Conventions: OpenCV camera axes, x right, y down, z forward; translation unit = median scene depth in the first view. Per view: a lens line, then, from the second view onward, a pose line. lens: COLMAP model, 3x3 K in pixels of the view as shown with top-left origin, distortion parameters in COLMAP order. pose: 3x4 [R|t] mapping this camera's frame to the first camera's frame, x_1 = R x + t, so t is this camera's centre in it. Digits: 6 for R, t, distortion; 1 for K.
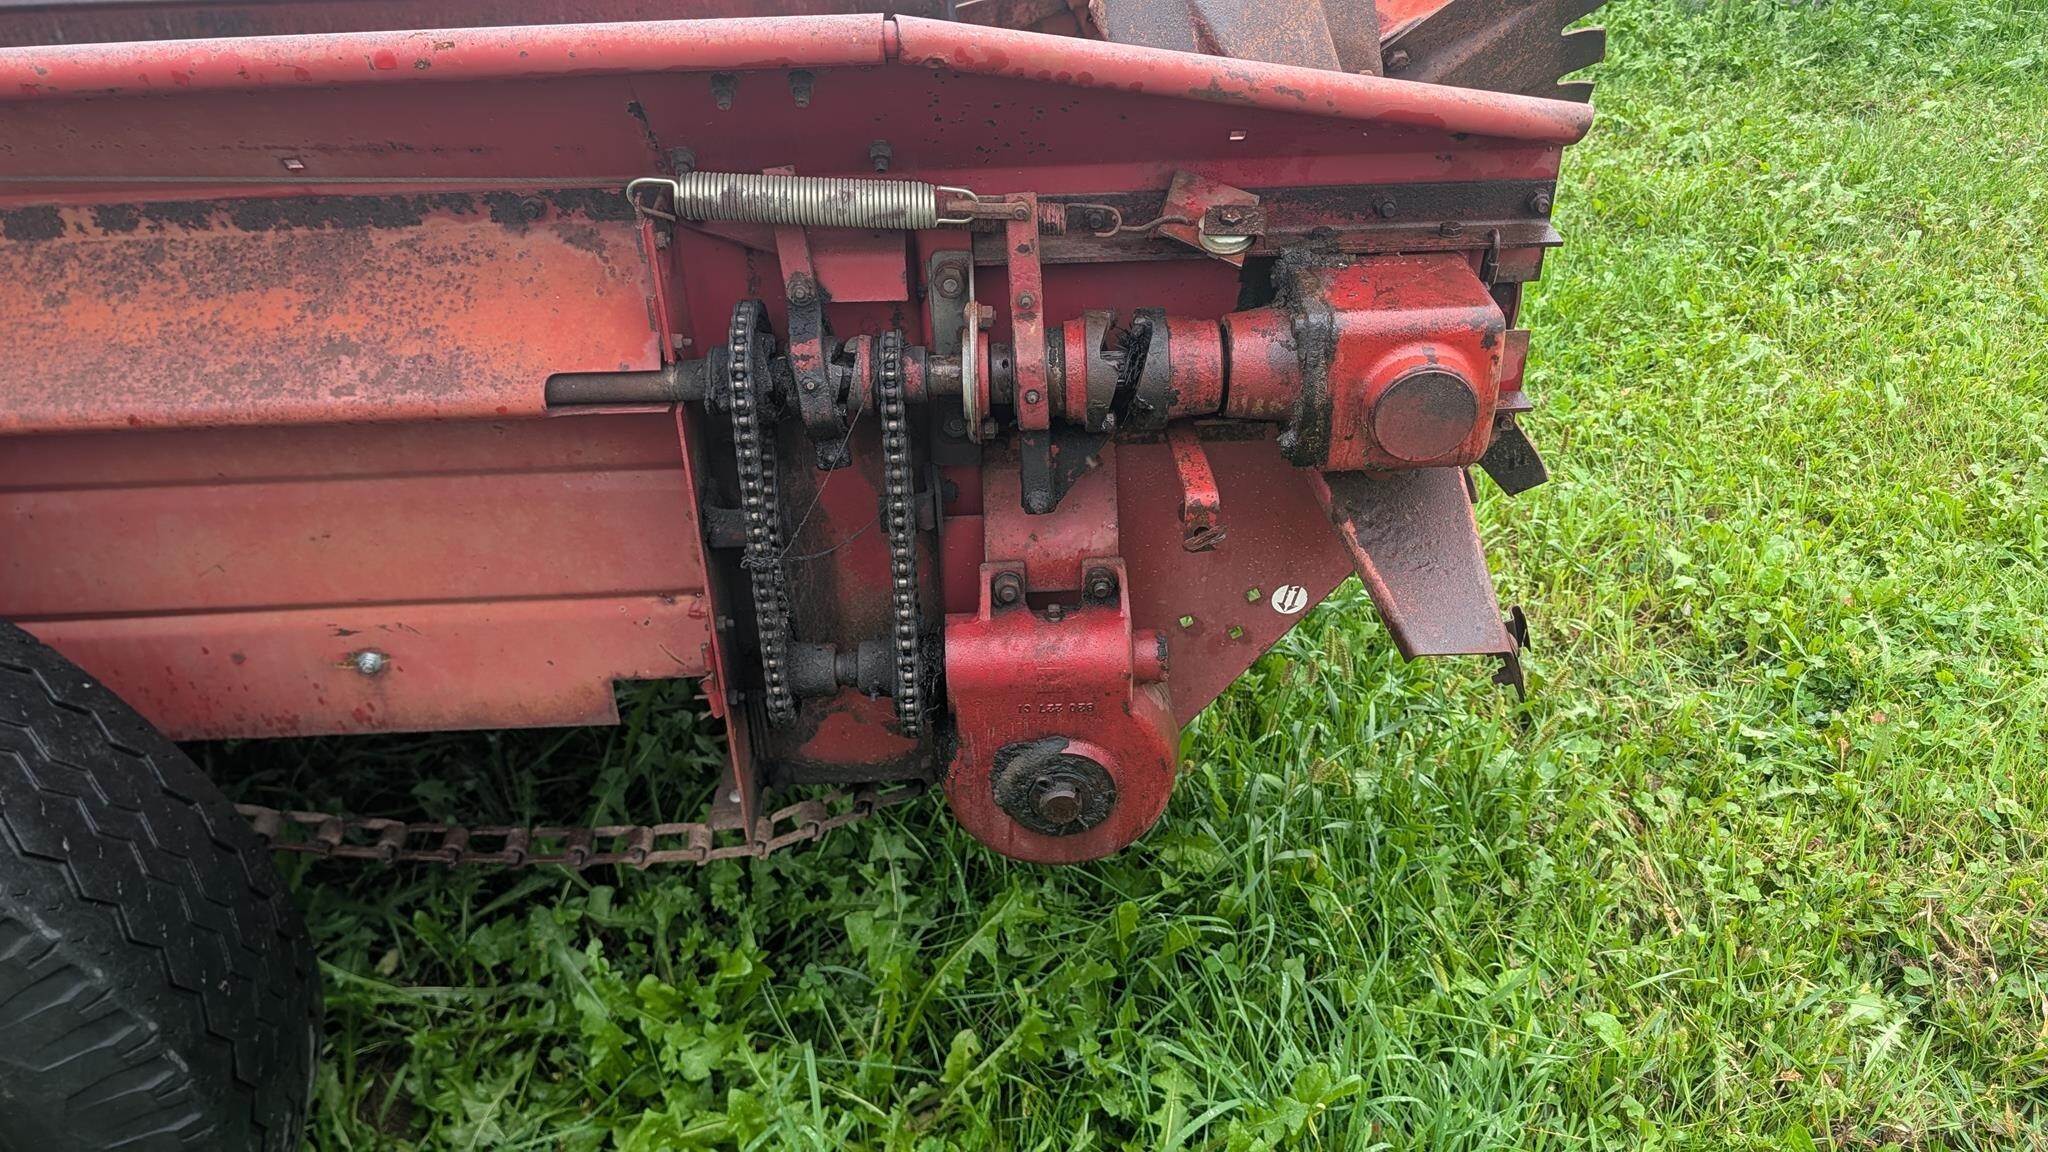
lens RADIAL K [[1491.6, 0, 1032.8], [0, 1491.6, 532.8], [0, 0, 1]] dist [0.019886, -0.009621]
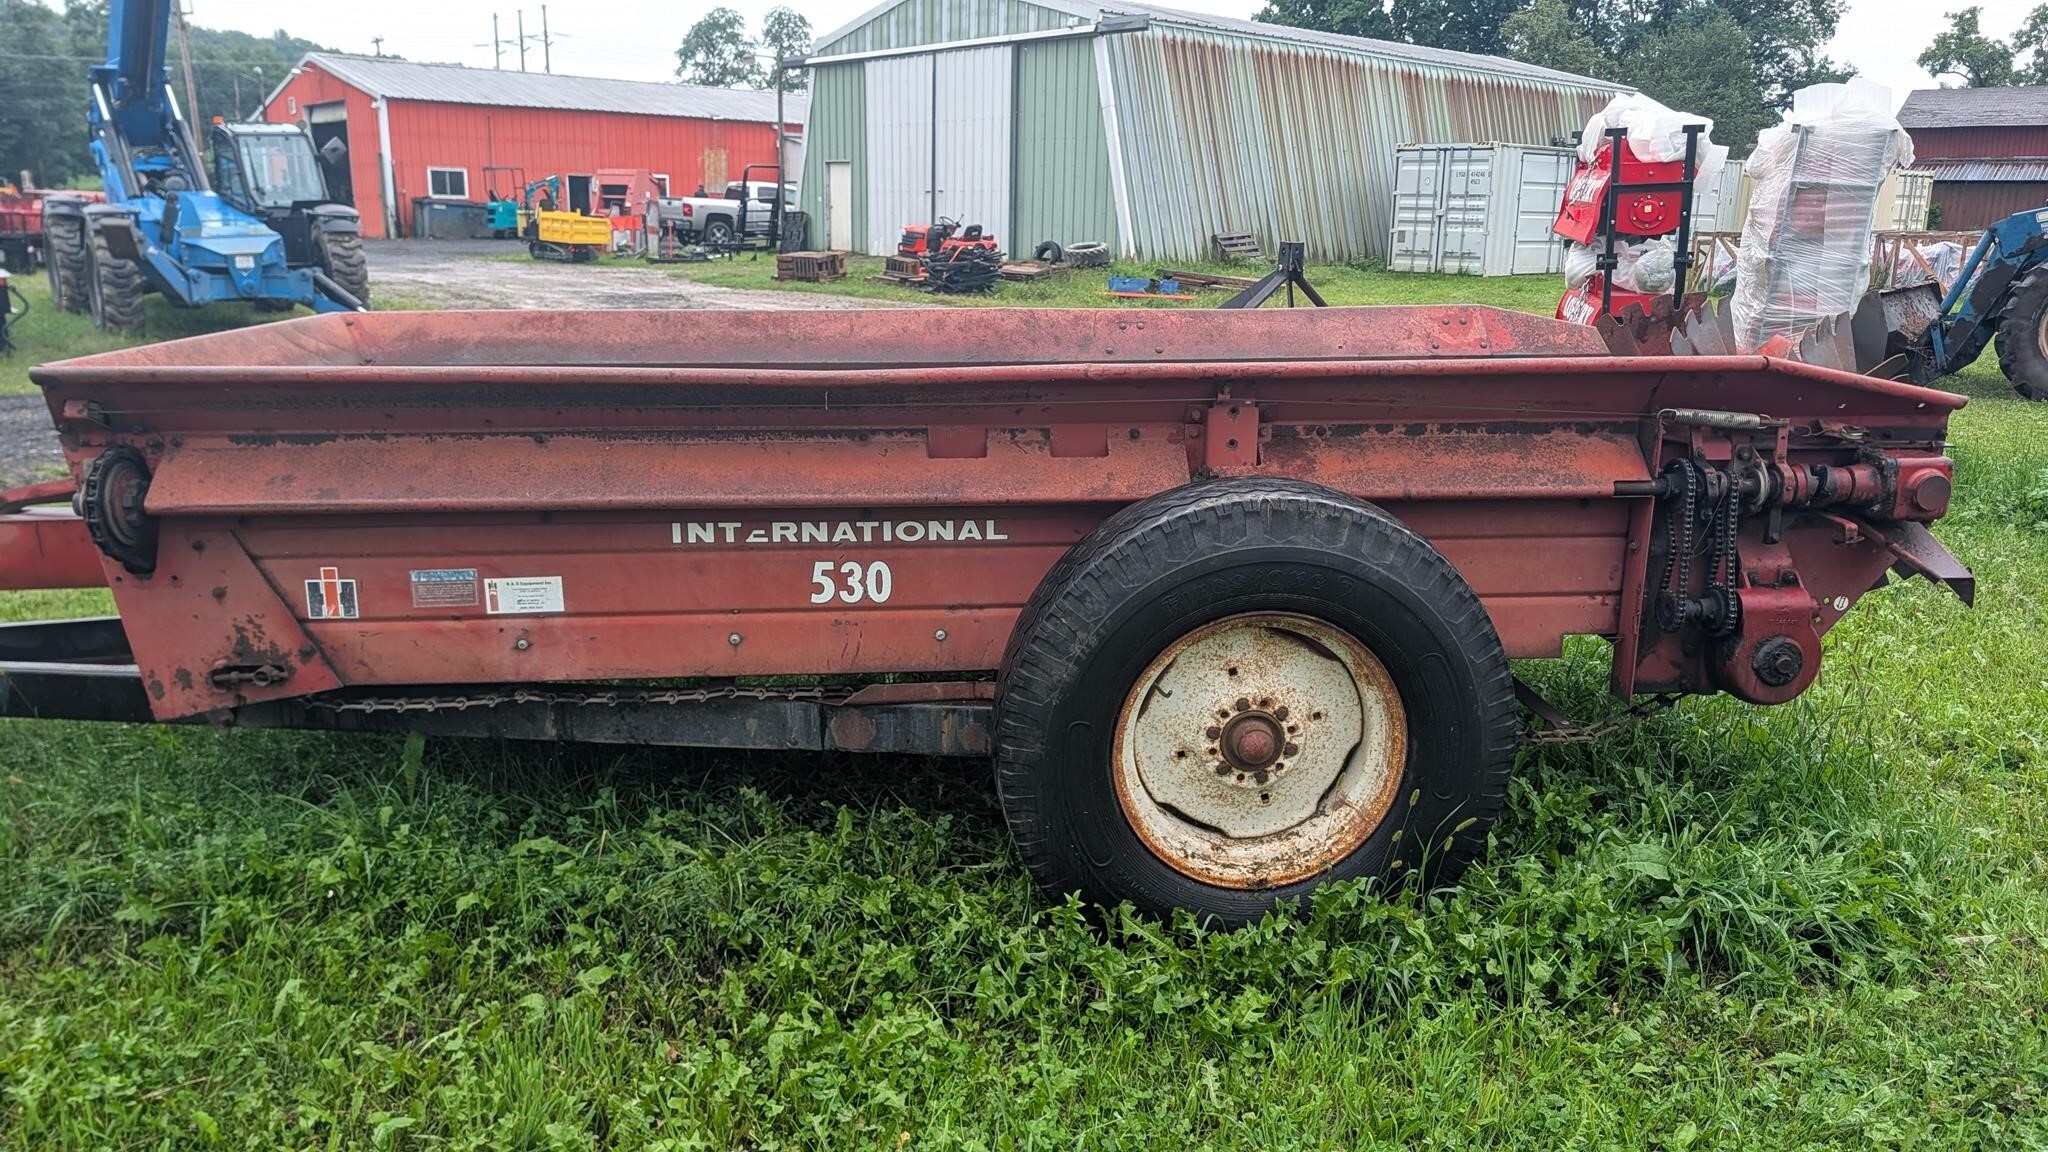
lens RADIAL K [[1491.6, 0, 1032.8], [0, 1491.6, 532.8], [0, 0, 1]] dist [0.019886, -0.009621]
pose [[0.998508, 0.022254, 0.049860, -1.515097], [-0.003456, 0.937103, -0.349037, 0.947691], [-0.054492, 0.348344, 0.935782, -1.495944]]
